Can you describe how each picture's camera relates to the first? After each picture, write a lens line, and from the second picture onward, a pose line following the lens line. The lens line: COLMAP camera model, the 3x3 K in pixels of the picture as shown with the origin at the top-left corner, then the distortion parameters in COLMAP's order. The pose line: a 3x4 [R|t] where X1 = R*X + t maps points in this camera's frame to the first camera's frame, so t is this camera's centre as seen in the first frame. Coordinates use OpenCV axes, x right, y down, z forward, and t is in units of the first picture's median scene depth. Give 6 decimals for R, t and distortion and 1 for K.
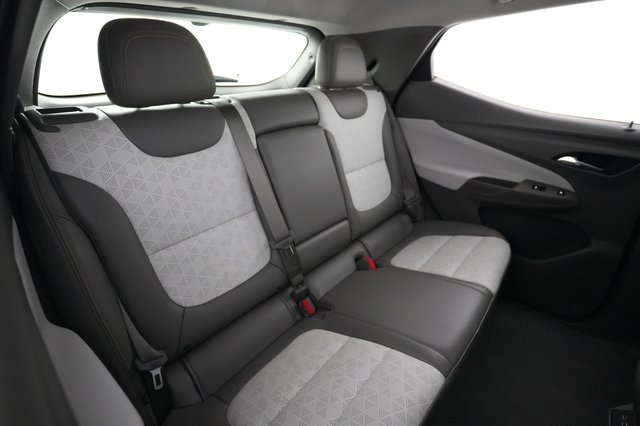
lens RADIAL K [[306.1, 0, 320.0], [0, 306.1, 213.0], [0, 0, 1]] dist [0.001152, 0.000250]
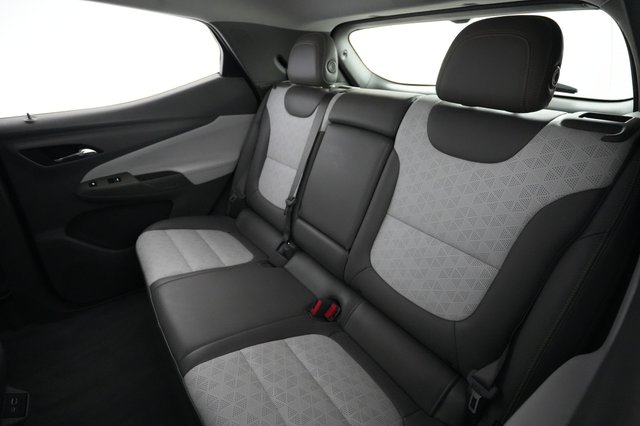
lens RADIAL K [[306.1, 0, 320.0], [0, 306.1, 213.0], [0, 0, 1]] dist [0.001152, 0.000250]
pose [[-0.191063, 0.441818, -0.876523, 0.717094], [-0.447599, 0.755513, 0.478389, -0.386894], [0.873585, 0.483733, 0.053407, 0.776561]]
